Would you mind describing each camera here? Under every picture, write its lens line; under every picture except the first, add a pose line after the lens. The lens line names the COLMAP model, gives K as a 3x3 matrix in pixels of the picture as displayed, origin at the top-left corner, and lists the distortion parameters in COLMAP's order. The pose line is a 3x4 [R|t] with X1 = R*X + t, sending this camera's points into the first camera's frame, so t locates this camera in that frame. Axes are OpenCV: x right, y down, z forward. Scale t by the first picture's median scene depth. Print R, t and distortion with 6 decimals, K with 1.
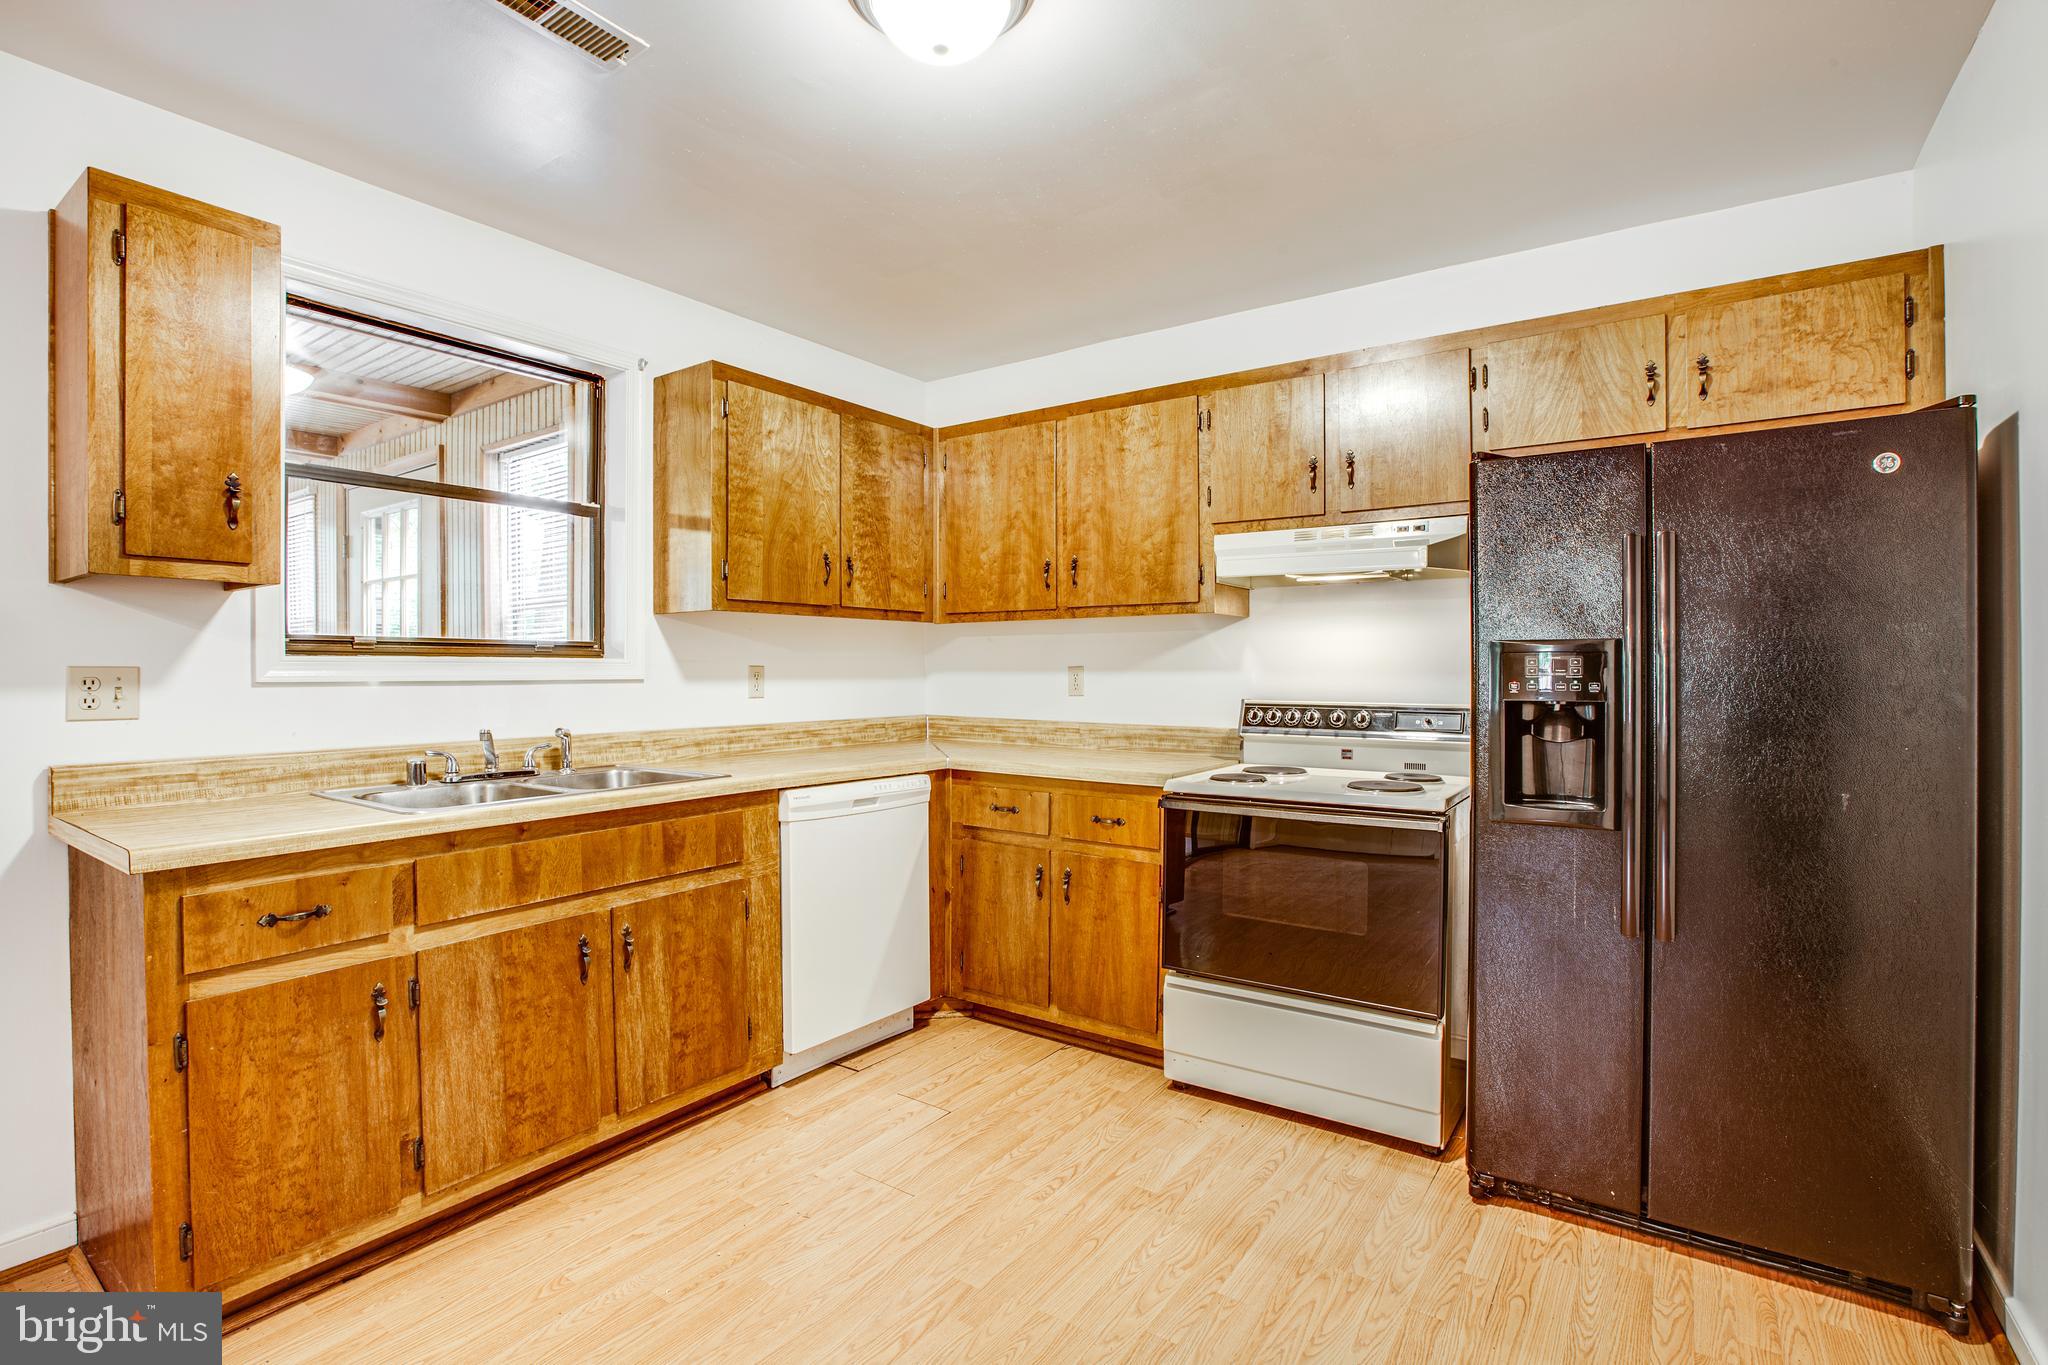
lens RADIAL K [[963.8, 0, 1029.4], [0, 963.8, 675.7], [0, 0, 1]] dist [-0.059229, 0.026456]
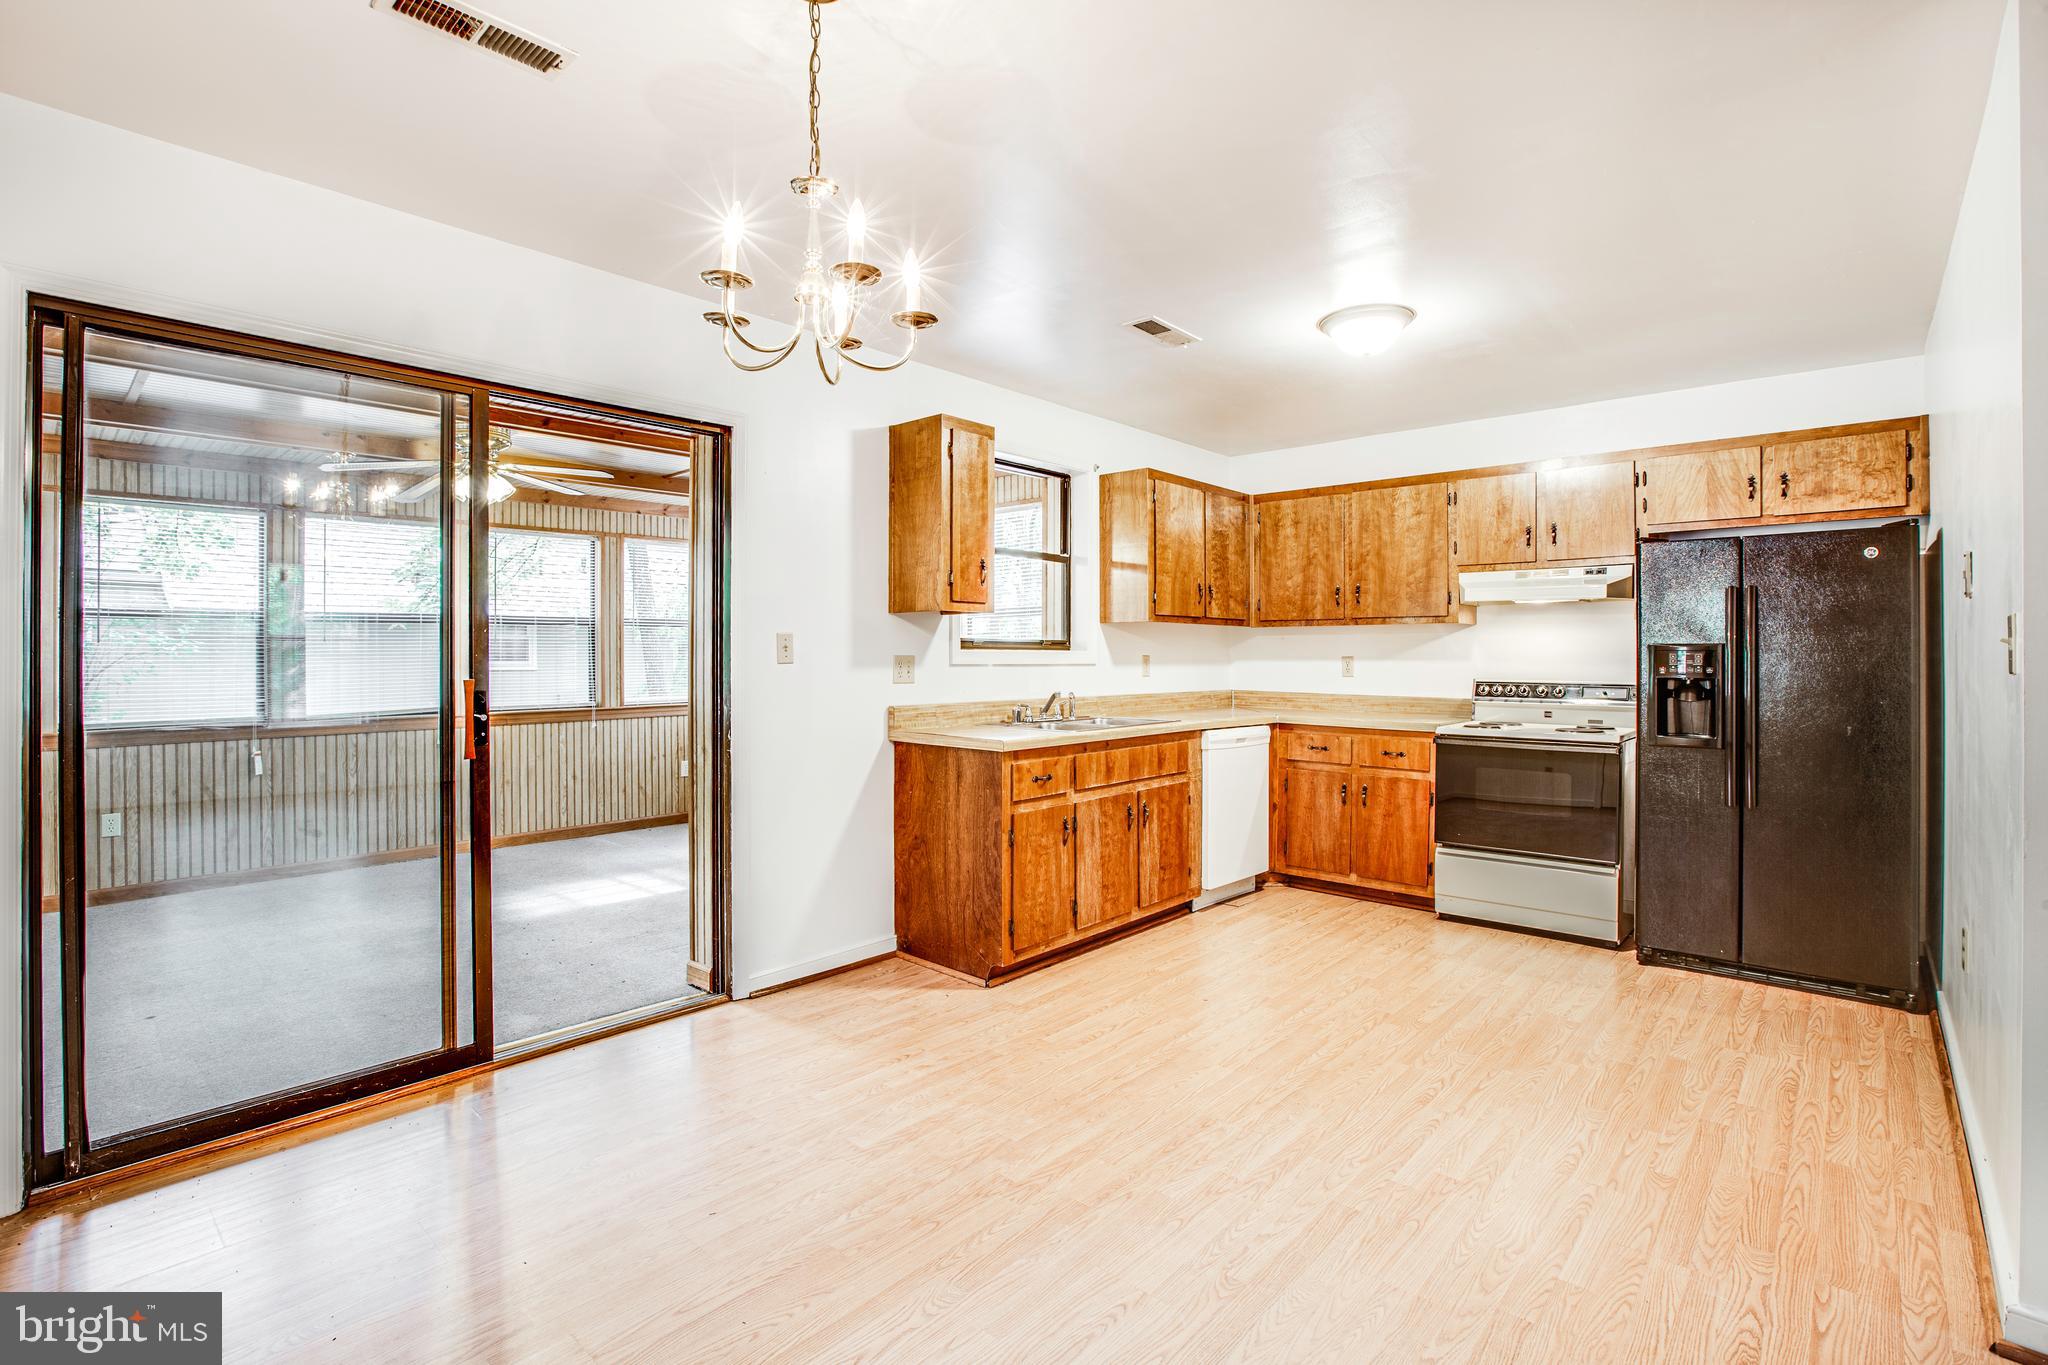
lens RADIAL K [[968.4, 0, 1033.4], [0, 968.4, 657.2], [0, 0, 1]] dist [-0.056868, 0.025550]
pose [[0.993780, 0.004229, -0.111283, -0.336858], [-0.004810, 0.999976, -0.004953, 0.001194], [0.111259, 0.005458, 0.993776, -0.652100]]
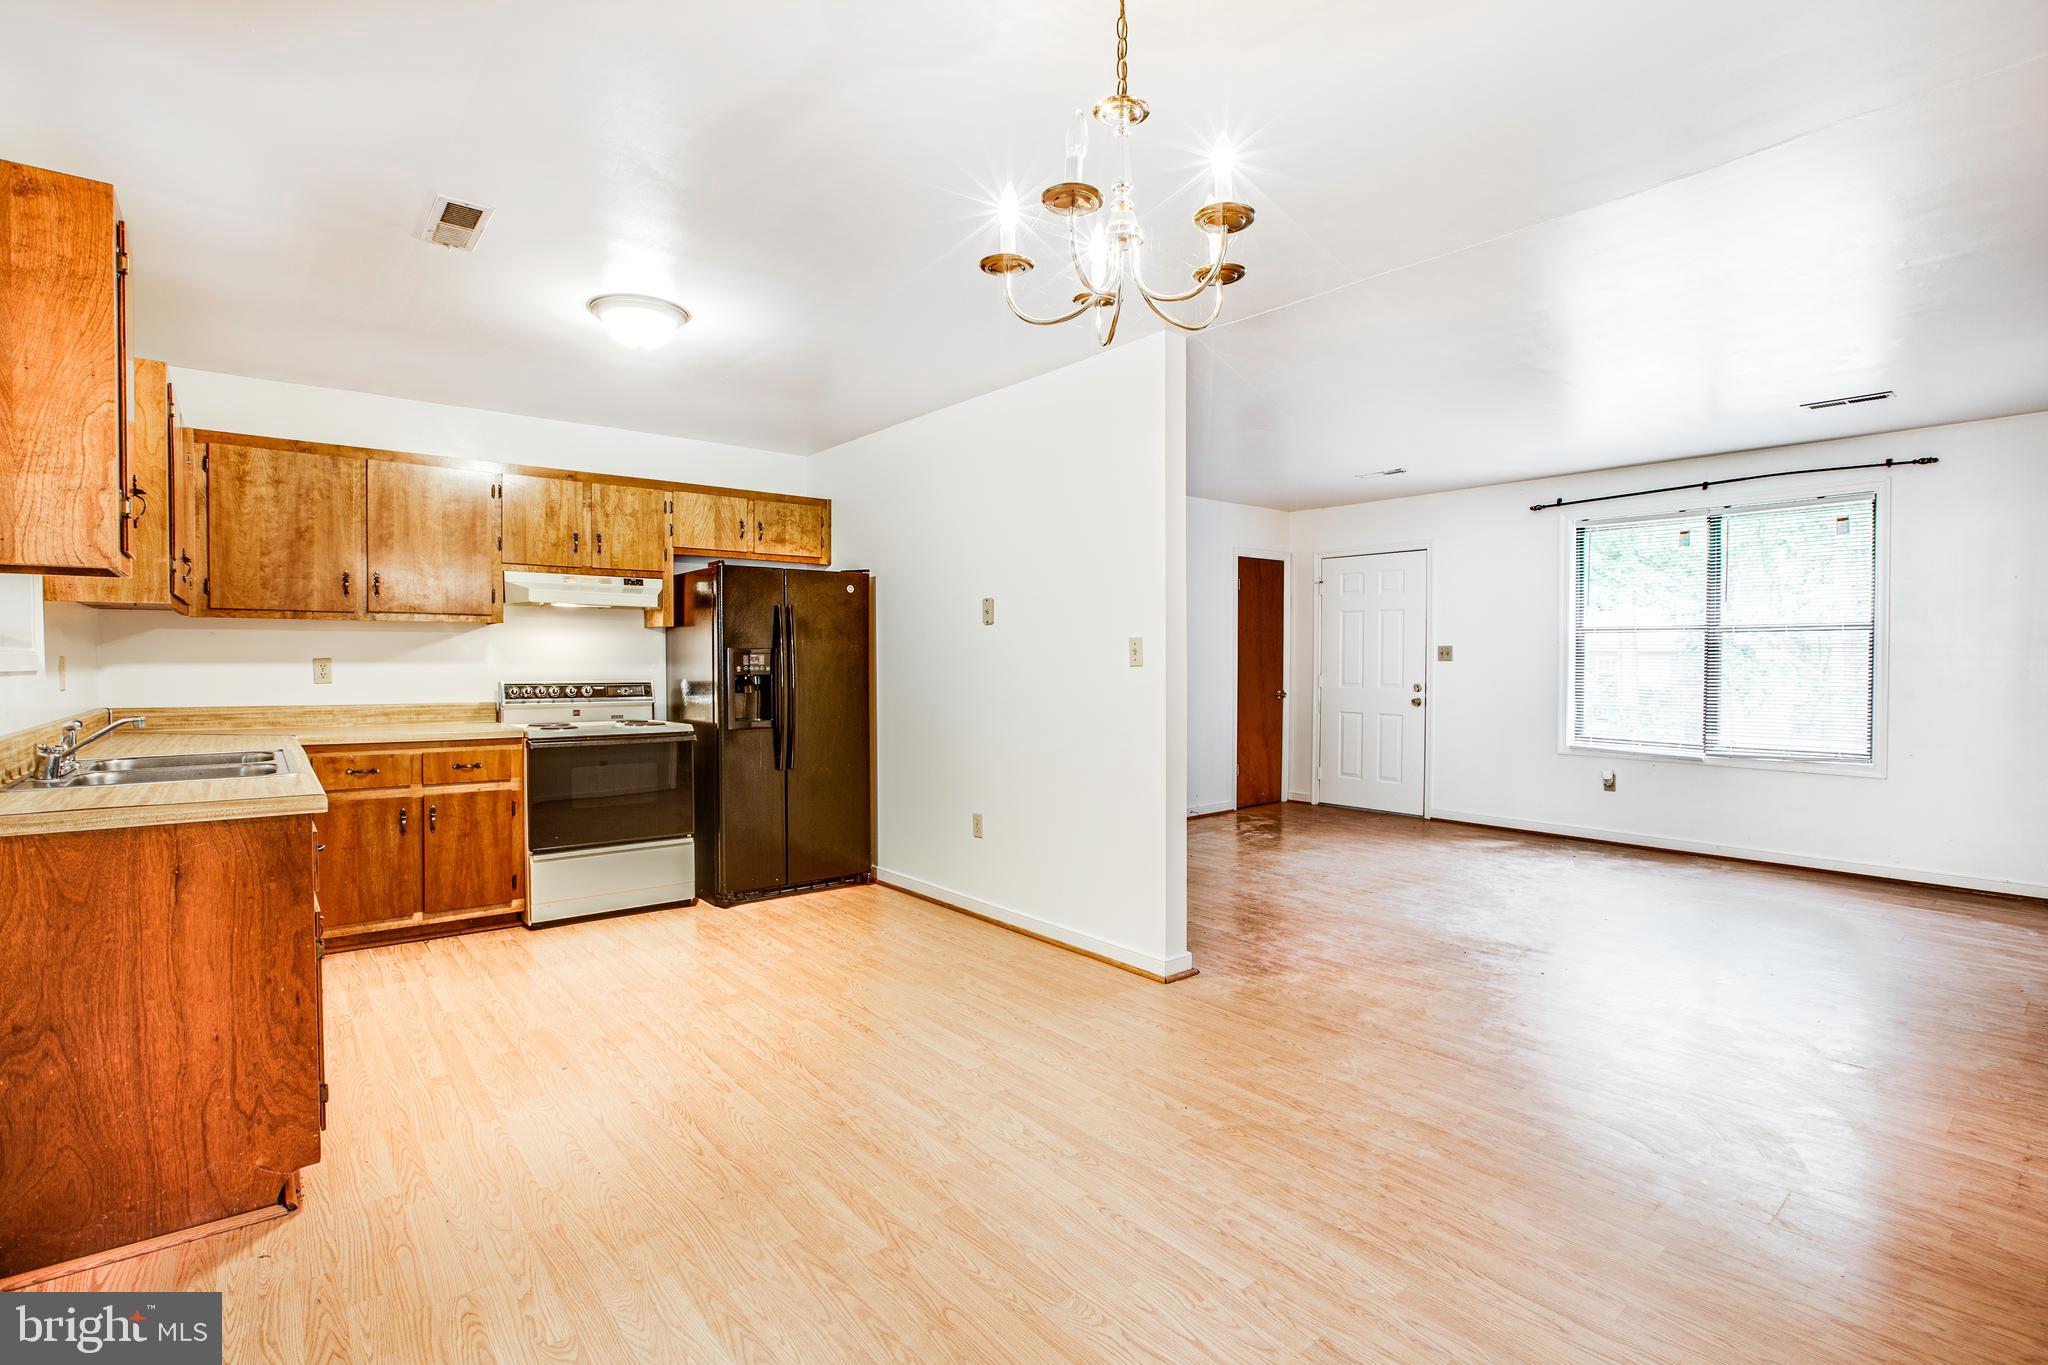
lens RADIAL K [[937.4, 0, 1024.0], [0, 937.4, 682.5], [0, 0, 1]] dist [-0.057891, 0.023636]
pose [[0.267221, -0.019846, 0.963431, -1.024030], [0.004920, 0.999803, 0.019231, 0.003383], [-0.963623, -0.000399, 0.267265, -0.167128]]
